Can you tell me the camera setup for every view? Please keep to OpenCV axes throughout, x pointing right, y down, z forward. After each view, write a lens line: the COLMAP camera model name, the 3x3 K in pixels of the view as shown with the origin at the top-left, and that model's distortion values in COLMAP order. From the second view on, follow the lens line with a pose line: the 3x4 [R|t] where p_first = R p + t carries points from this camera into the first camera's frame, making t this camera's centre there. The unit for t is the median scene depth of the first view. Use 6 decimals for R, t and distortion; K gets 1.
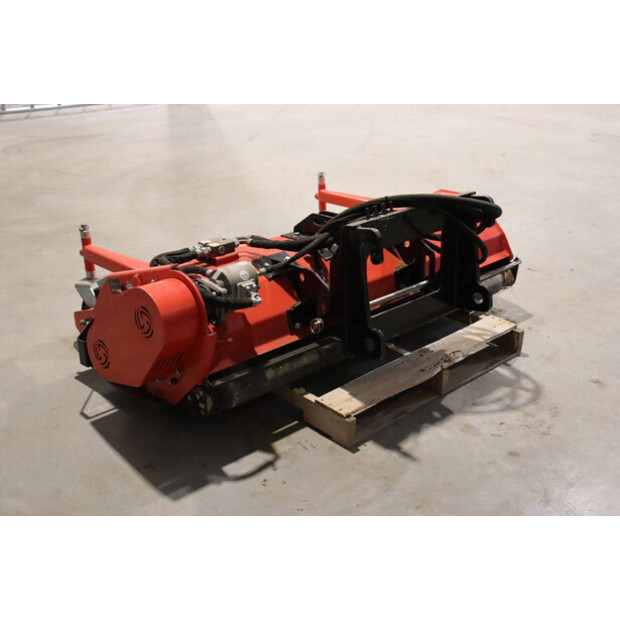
lens RADIAL K [[808.8, 0, 306.2], [0, 808.8, 309.6], [0, 0, 1]] dist [0.008335, 0.000000]
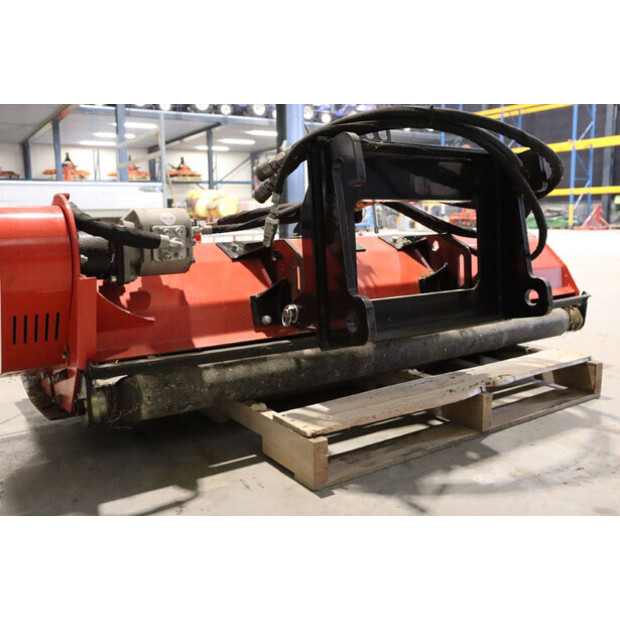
lens RADIAL K [[587.5, 0, 310.5], [0, 587.5, 311.4], [0, 0, 1]] dist [-0.063948, 0.000000]
pose [[0.983372, -0.012667, -0.181162, 0.121263], [-0.035201, 0.965350, -0.258572, 0.145298], [0.178160, 0.260650, 0.948852, 0.515287]]
